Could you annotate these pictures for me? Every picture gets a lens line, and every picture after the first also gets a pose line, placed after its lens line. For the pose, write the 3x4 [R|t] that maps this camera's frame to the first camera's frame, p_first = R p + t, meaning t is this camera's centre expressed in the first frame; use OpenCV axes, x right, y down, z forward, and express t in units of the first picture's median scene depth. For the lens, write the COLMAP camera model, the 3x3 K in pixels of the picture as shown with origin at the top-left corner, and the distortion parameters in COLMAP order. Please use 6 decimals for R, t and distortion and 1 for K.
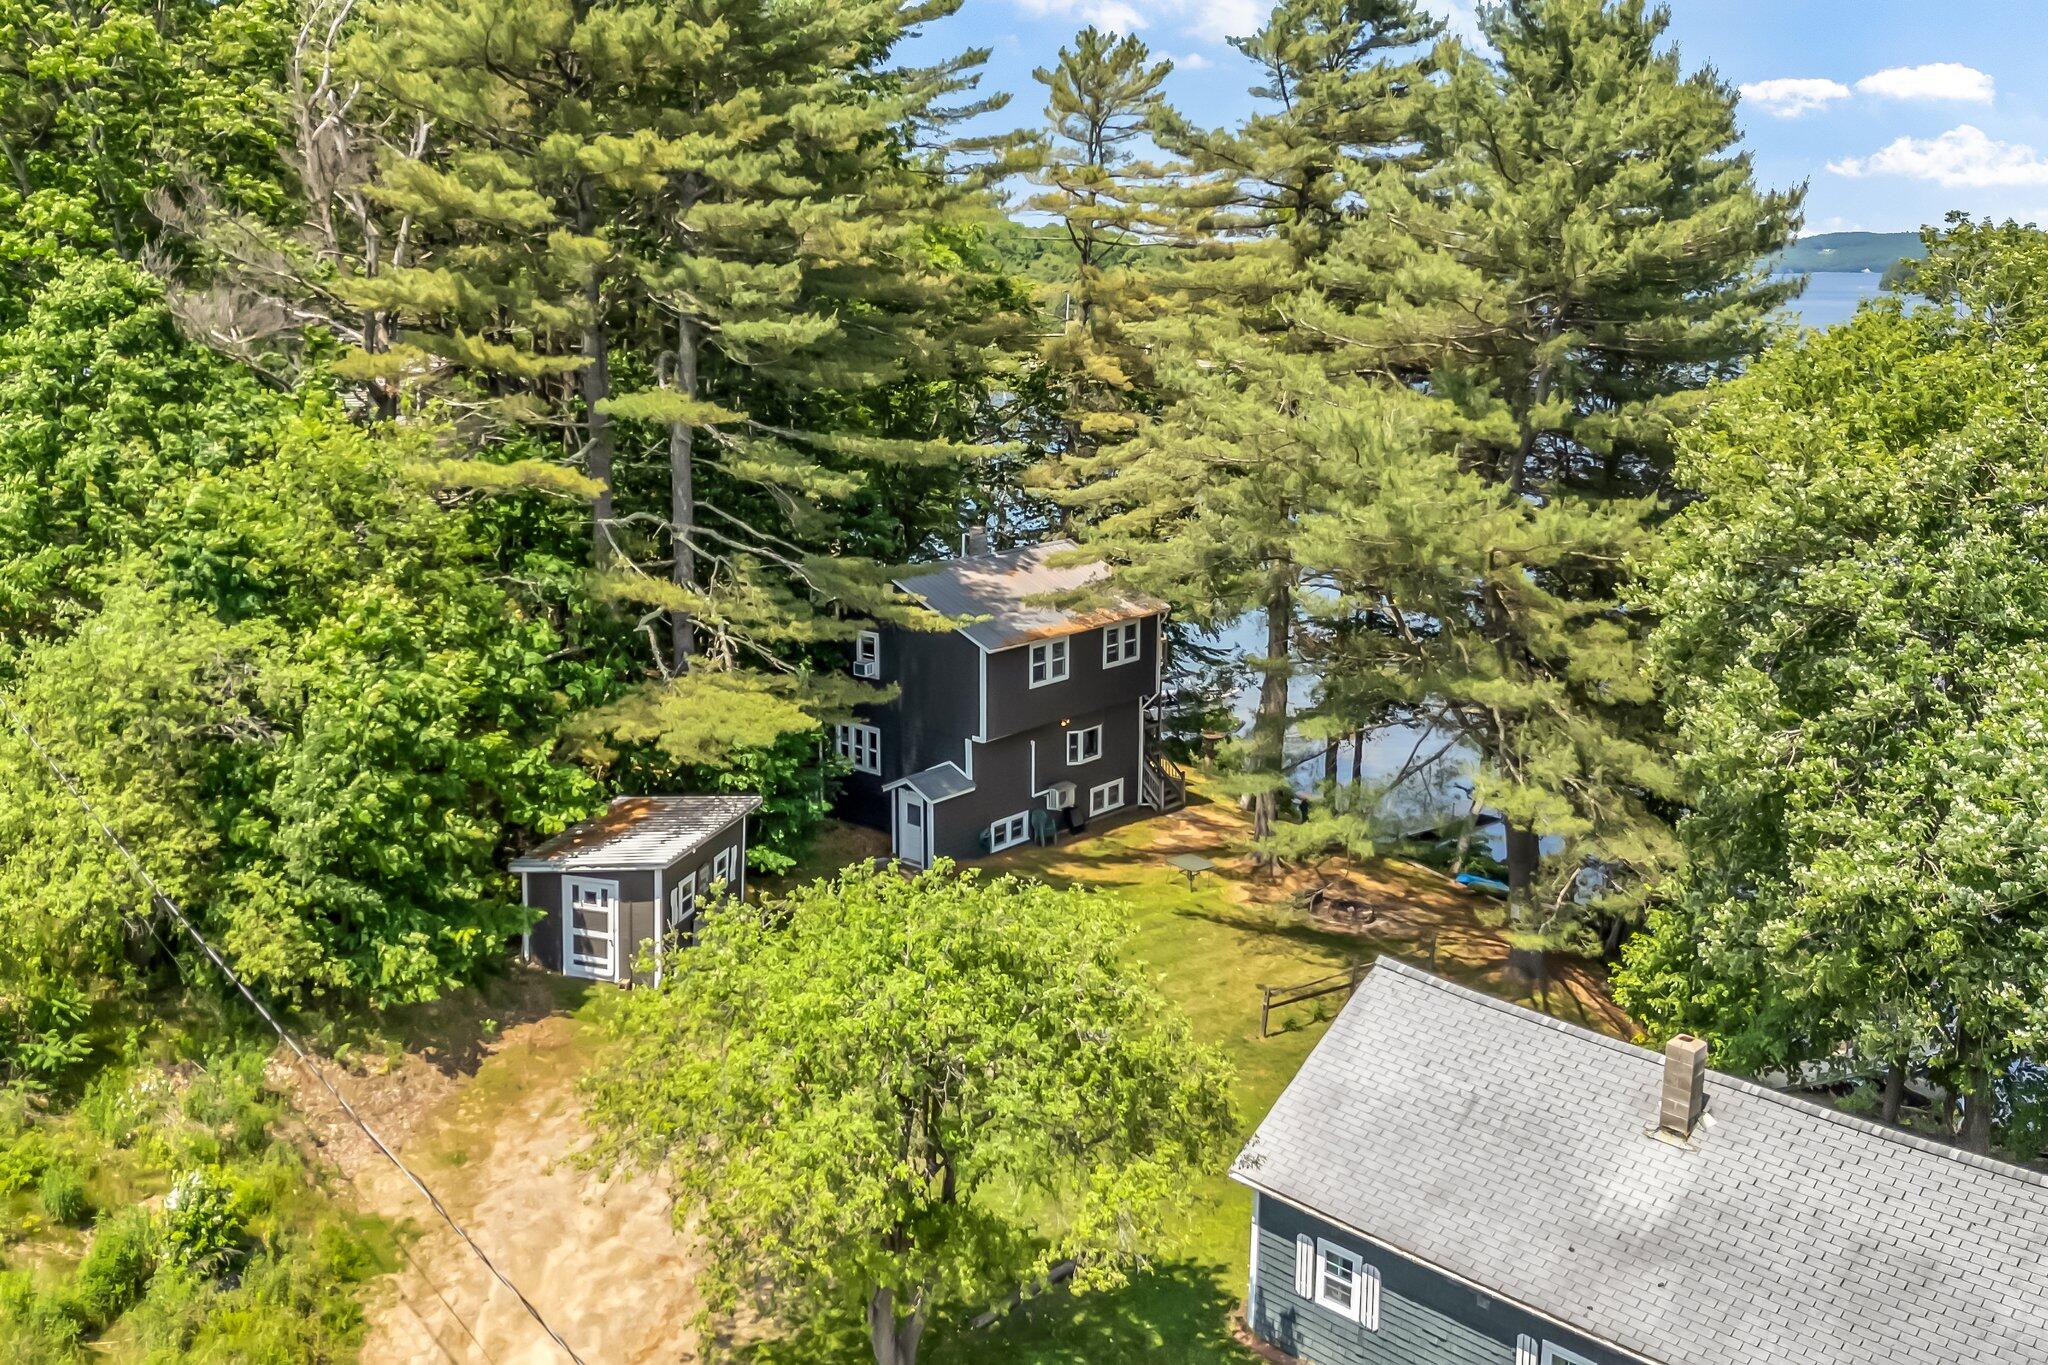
lens RADIAL K [[1460.7, 0, 1022.7], [0, 1460.7, 680.9], [0, 0, 1]] dist [0.006267, 0.000006]
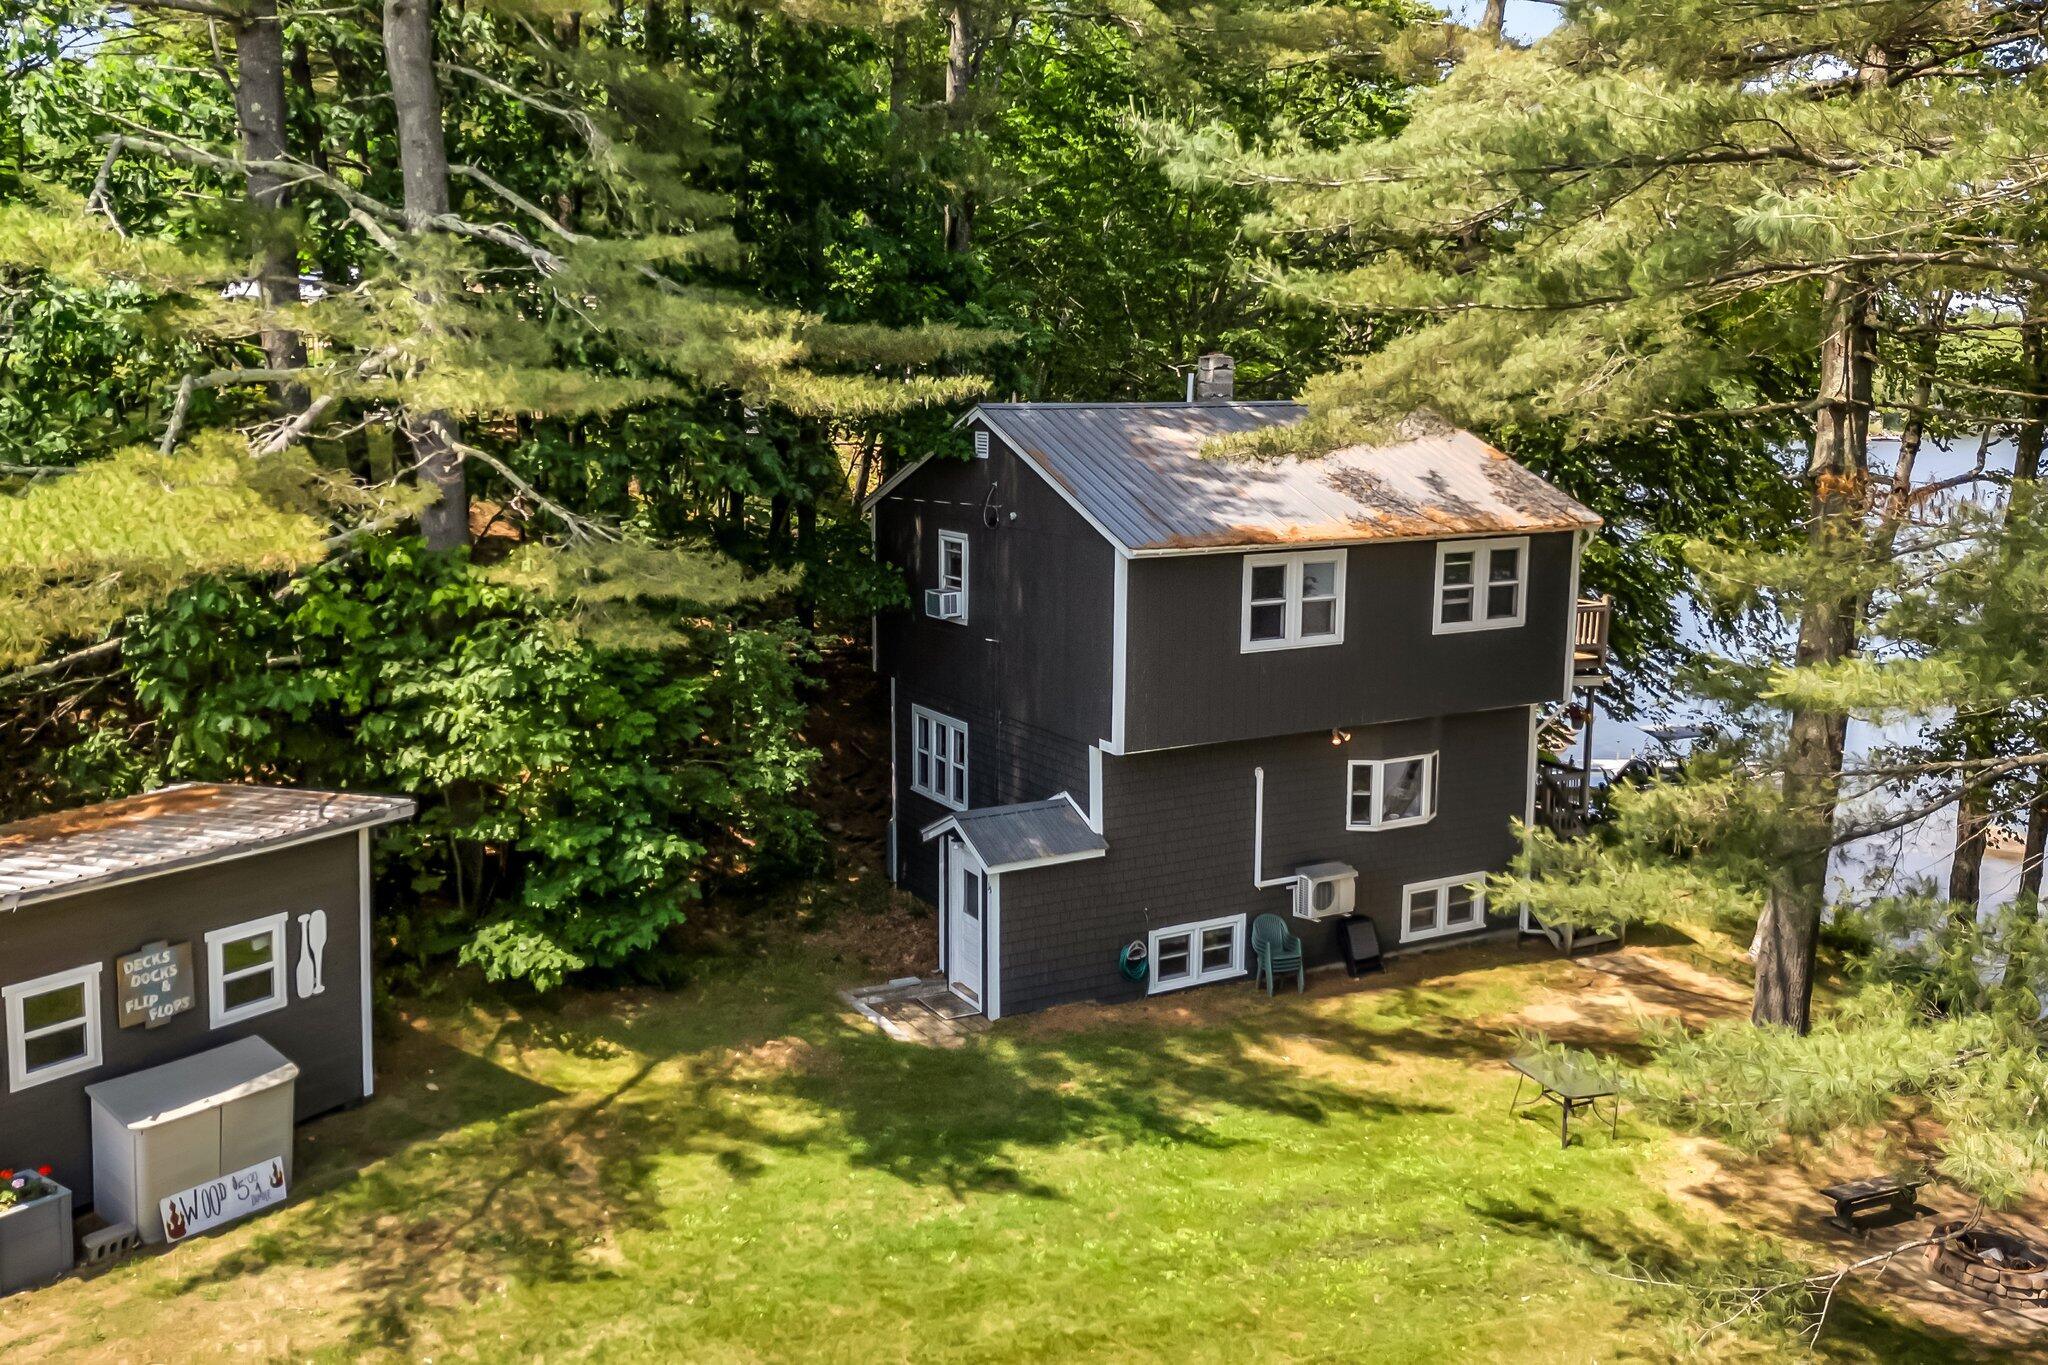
lens RADIAL K [[1460.7, 0, 1025.8], [0, 1460.7, 684.1], [0, 0, 1]] dist [0.006267, 0.000006]
pose [[0.935784, 0.056447, -0.348027, 0.099460], [-0.076728, 0.996047, -0.044756, 0.040253], [0.344125, 0.068585, 0.936416, 0.517937]]
